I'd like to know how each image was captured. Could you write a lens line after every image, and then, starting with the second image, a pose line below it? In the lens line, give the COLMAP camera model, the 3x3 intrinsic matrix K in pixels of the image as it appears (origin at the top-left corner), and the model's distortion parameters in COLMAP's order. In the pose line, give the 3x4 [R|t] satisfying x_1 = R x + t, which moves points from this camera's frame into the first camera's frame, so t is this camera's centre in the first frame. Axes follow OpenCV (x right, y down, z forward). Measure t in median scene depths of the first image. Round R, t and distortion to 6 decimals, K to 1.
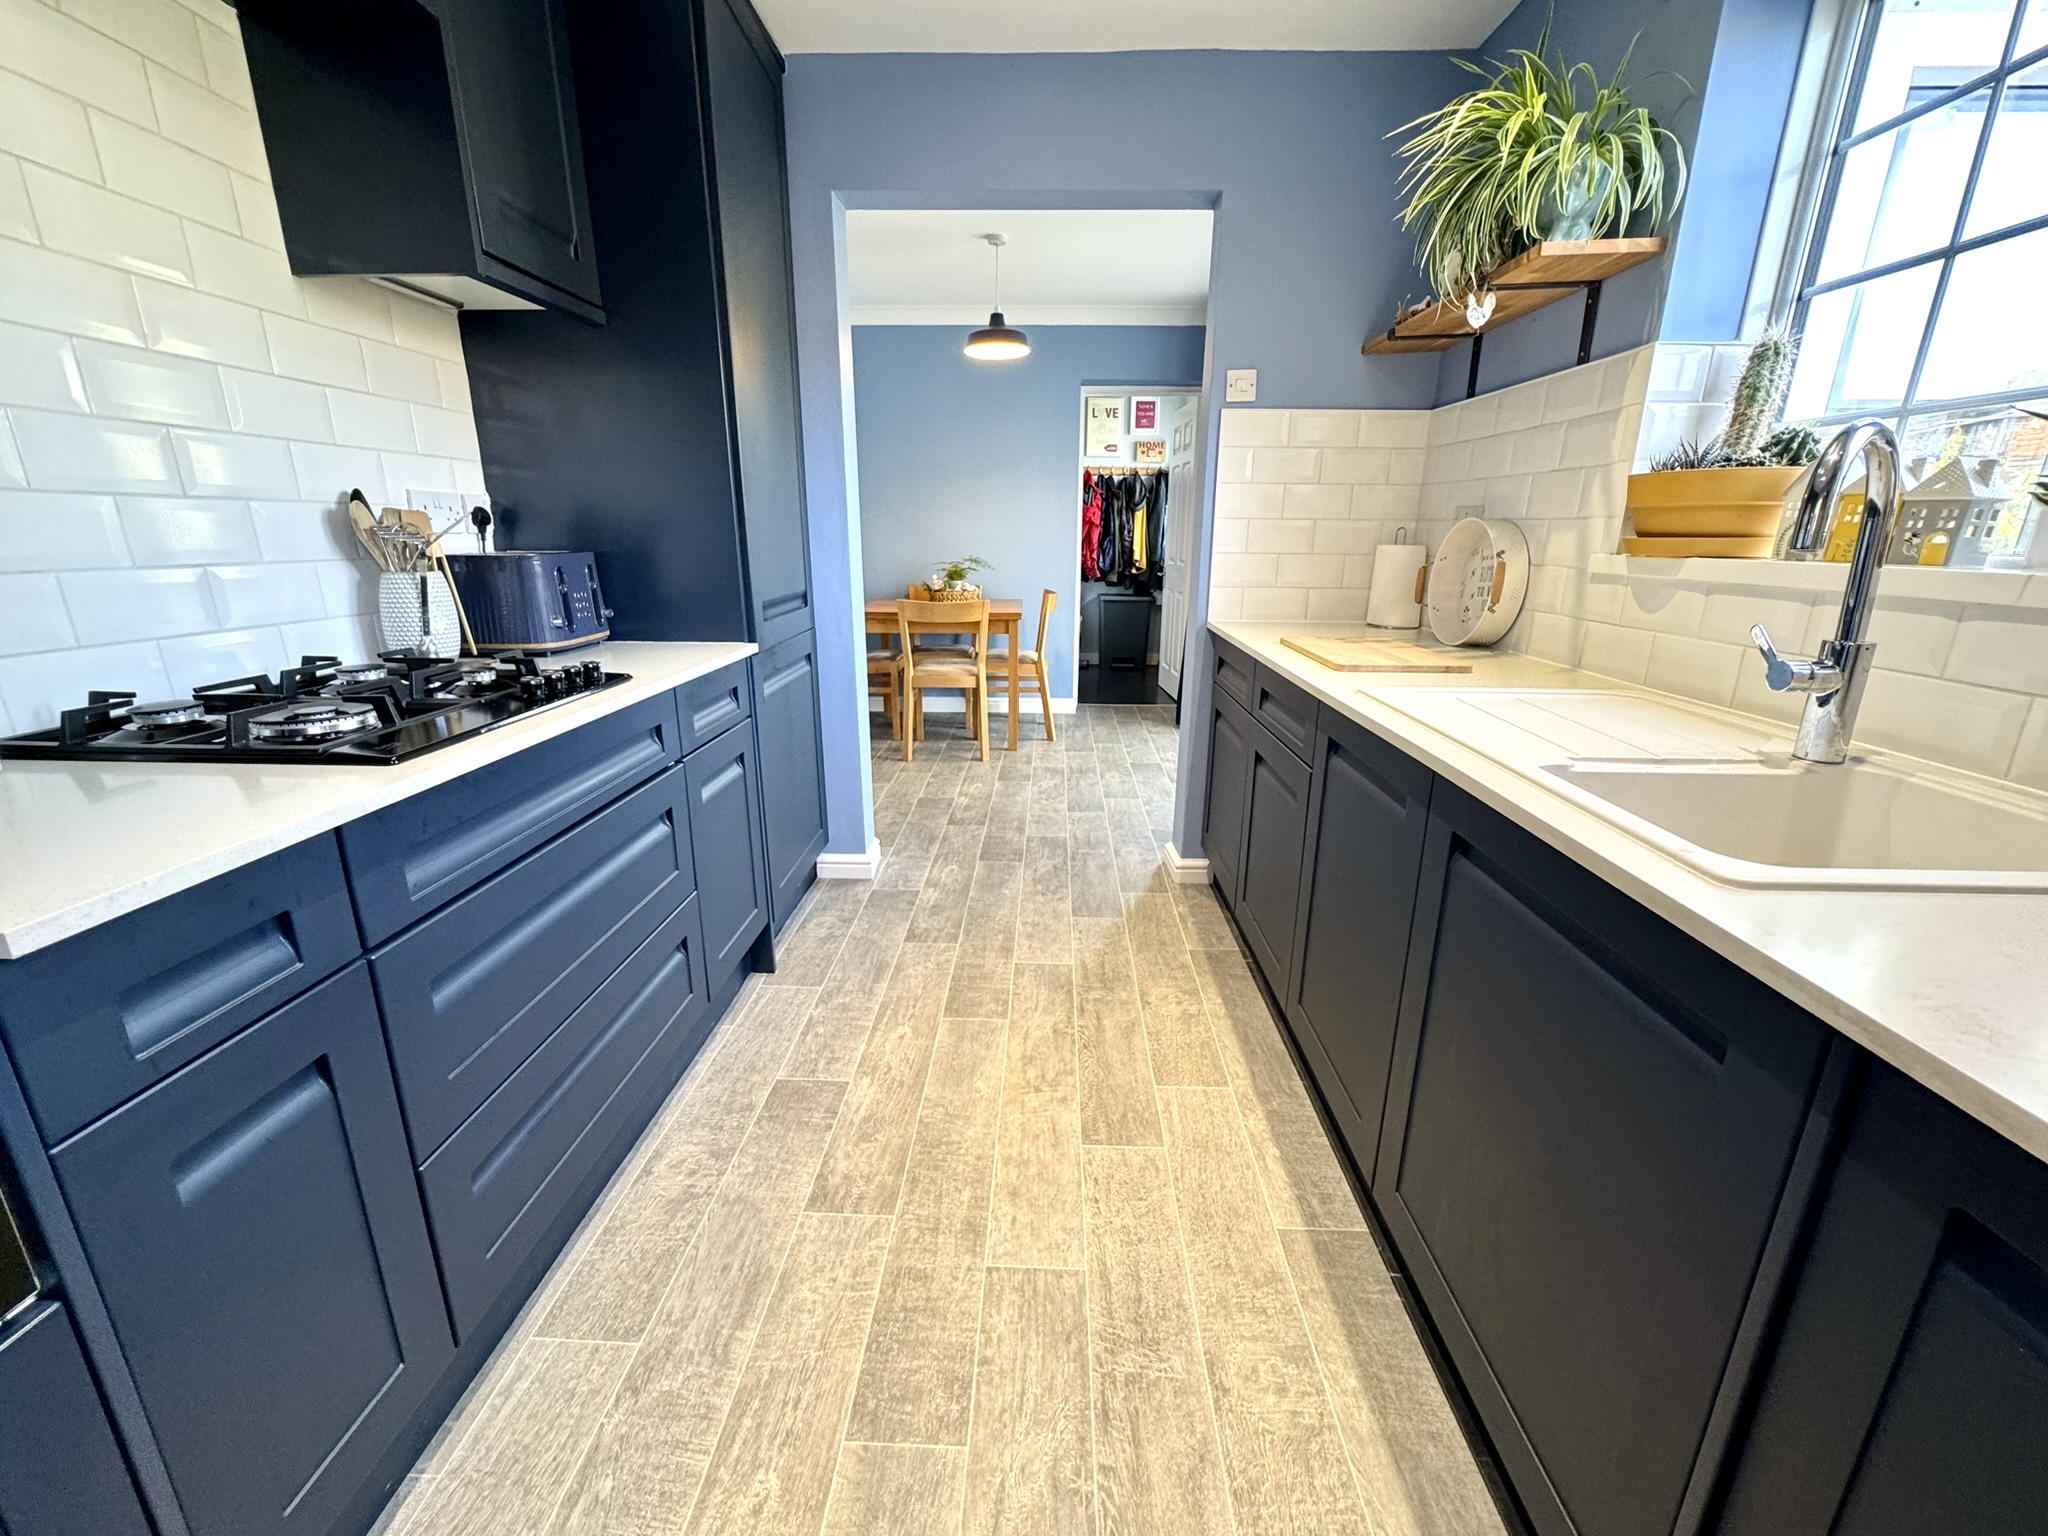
lens RADIAL K [[859.3, 0, 1027.1], [0, 859.3, 772.2], [0, 0, 1]] dist [-0.011835, 0.003714]
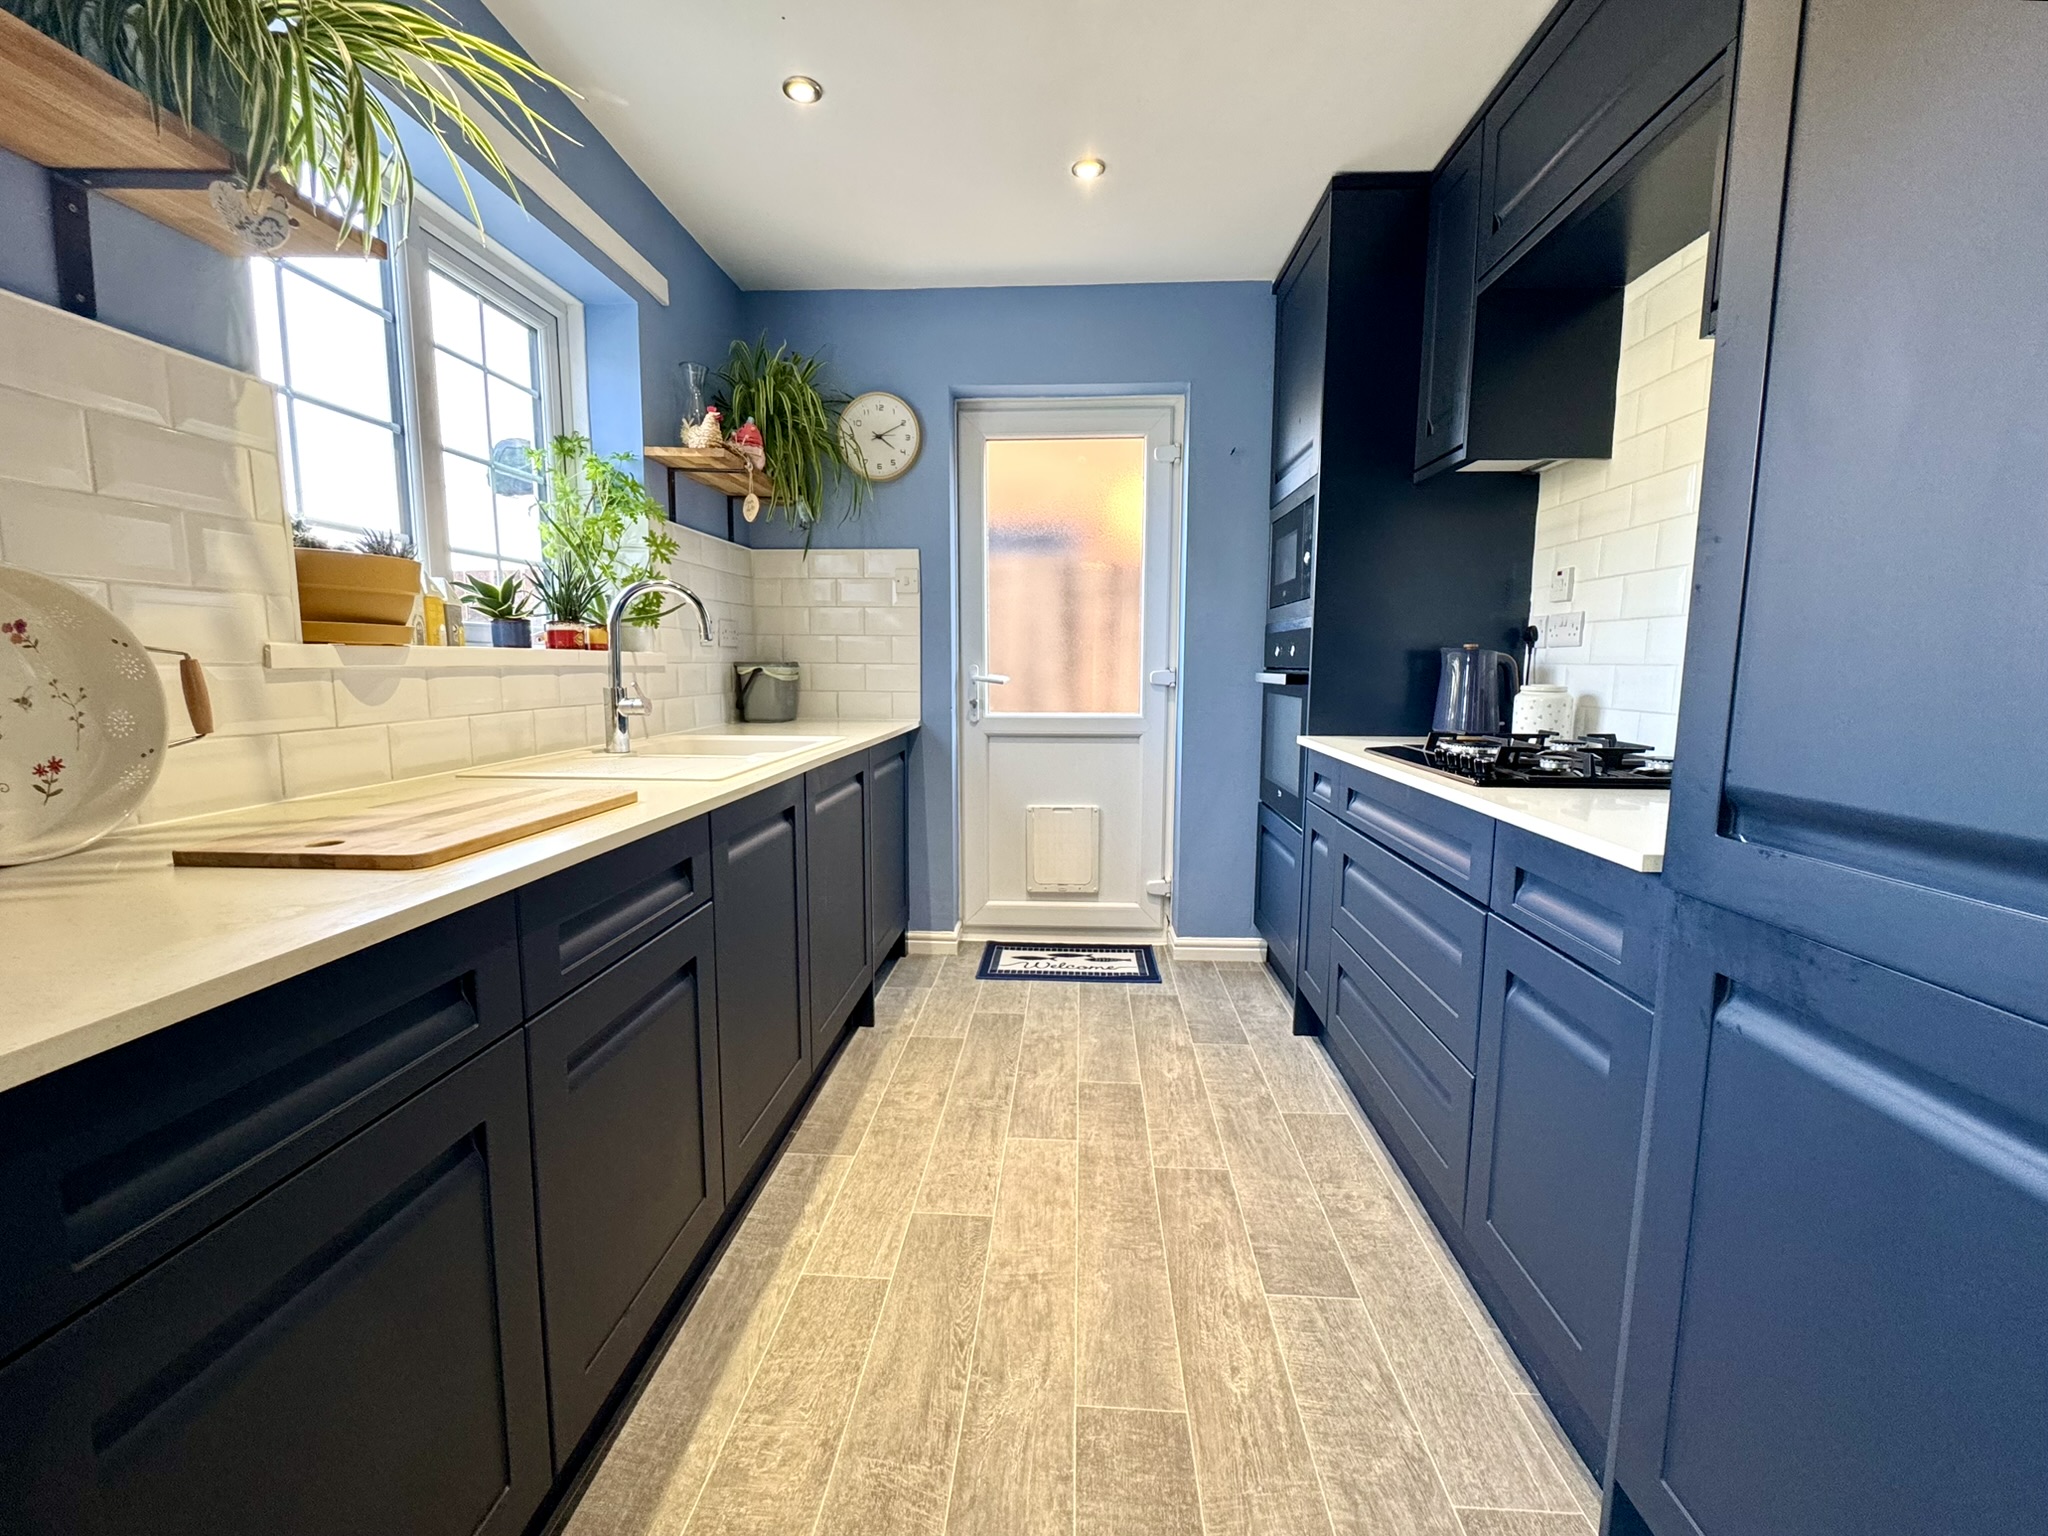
lens RADIAL K [[859.3, 0, 1027.1], [0, 859.3, 772.2], [0, 0, 1]] dist [-0.011835, 0.003714]
pose [[-0.999477, -0.014673, 0.028830, 0.001319], [-0.002149, 0.919356, 0.393421, -0.411981], [-0.032277, 0.393154, -0.918906, 1.580016]]
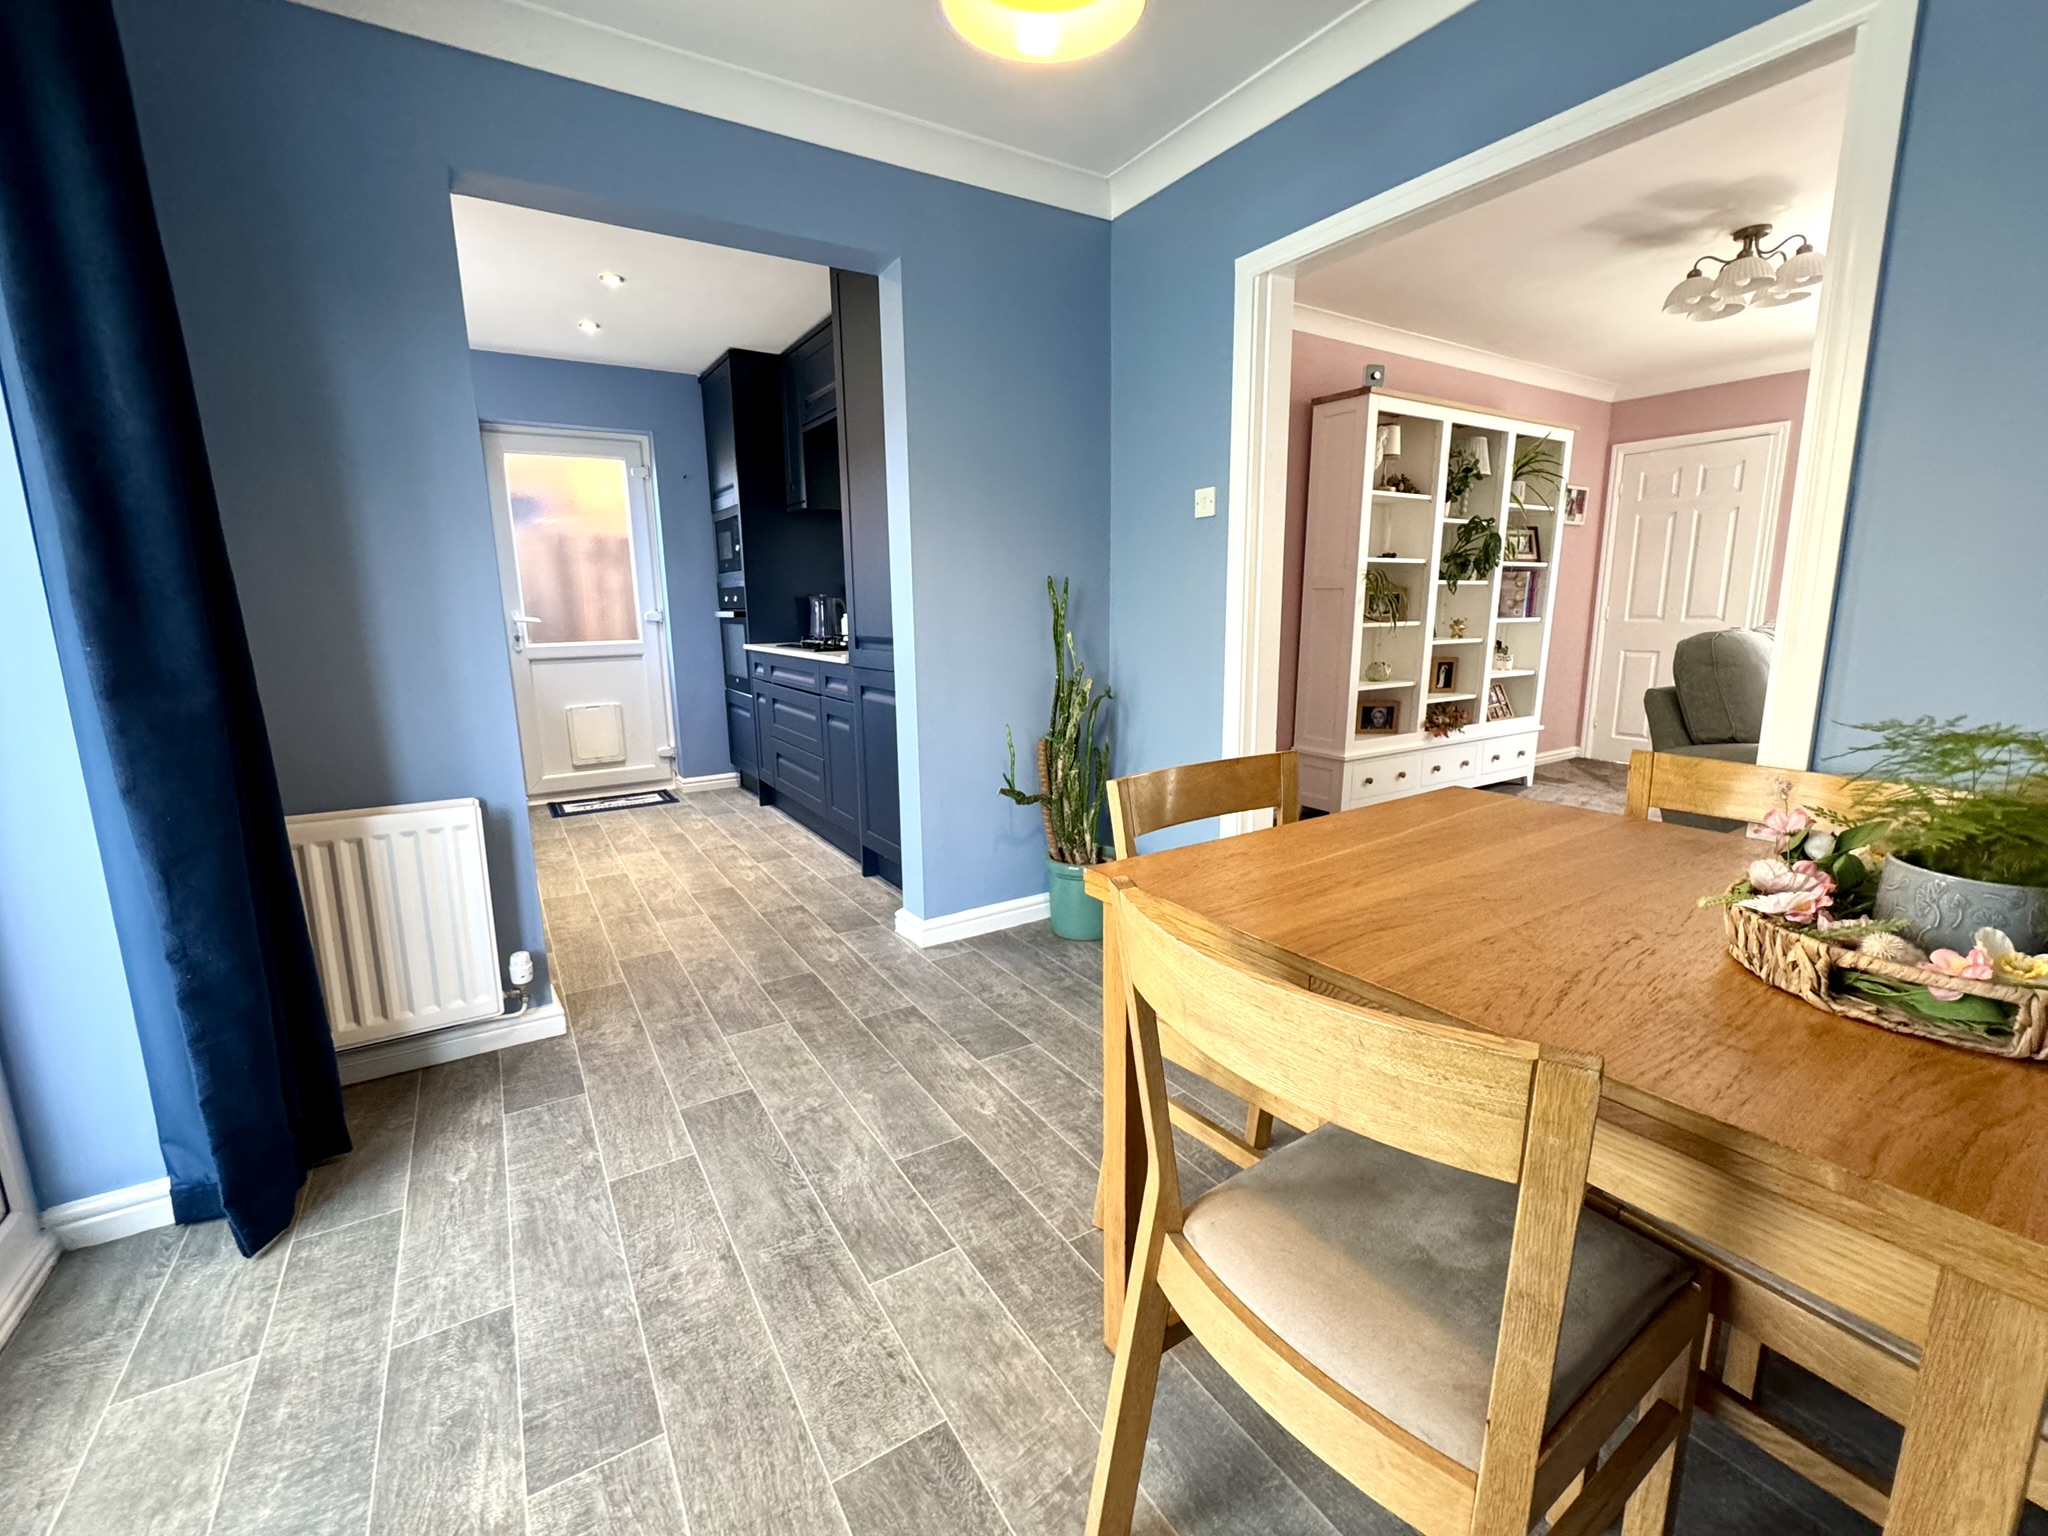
lens RADIAL K [[859.3, 0, 1027.1], [0, 859.3, 772.2], [0, 0, 1]] dist [-0.011835, 0.003714]
pose [[-0.829102, 0.110951, -0.547977, 0.349973], [-0.148857, 0.900929, 0.407639, -0.751586], [0.538916, 0.419545, -0.730446, 2.756796]]
